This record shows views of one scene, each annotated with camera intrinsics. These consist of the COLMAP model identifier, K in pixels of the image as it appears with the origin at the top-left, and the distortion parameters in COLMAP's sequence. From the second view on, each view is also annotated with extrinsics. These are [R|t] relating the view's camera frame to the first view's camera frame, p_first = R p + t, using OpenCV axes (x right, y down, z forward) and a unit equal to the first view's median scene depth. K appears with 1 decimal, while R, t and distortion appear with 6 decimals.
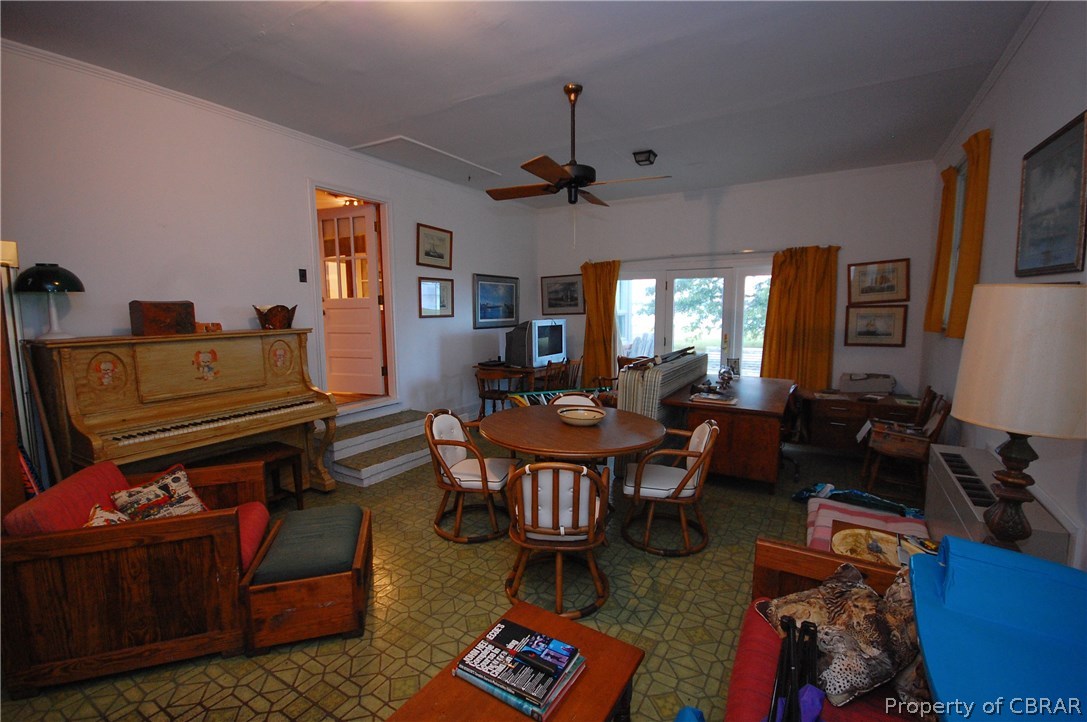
lens RADIAL K [[477.3, 0, 548.8], [0, 477.3, 362.1], [0, 0, 1]] dist [0.013634, -0.011872]
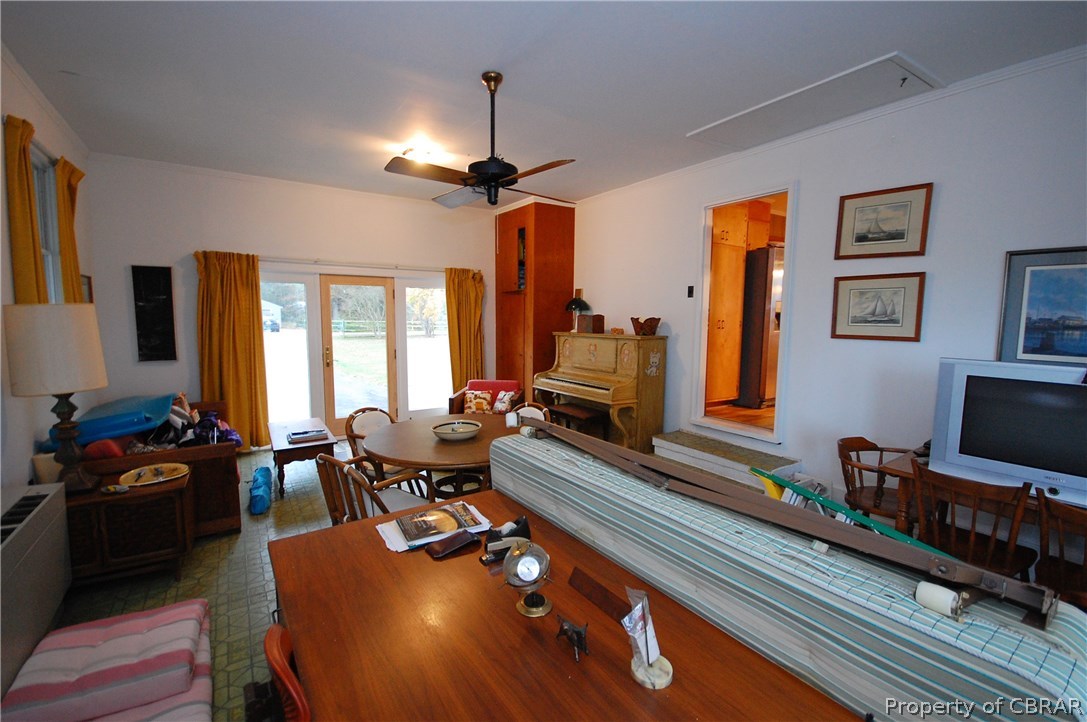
lens RADIAL K [[477.3, 0, 548.8], [0, 477.3, 362.1], [0, 0, 1]] dist [0.013634, -0.011872]
pose [[-0.428373, 0.090291, -0.899080, 0.607508], [-0.109964, 0.982391, 0.151051, -0.138972], [0.896886, 0.163572, -0.410901, 1.098517]]
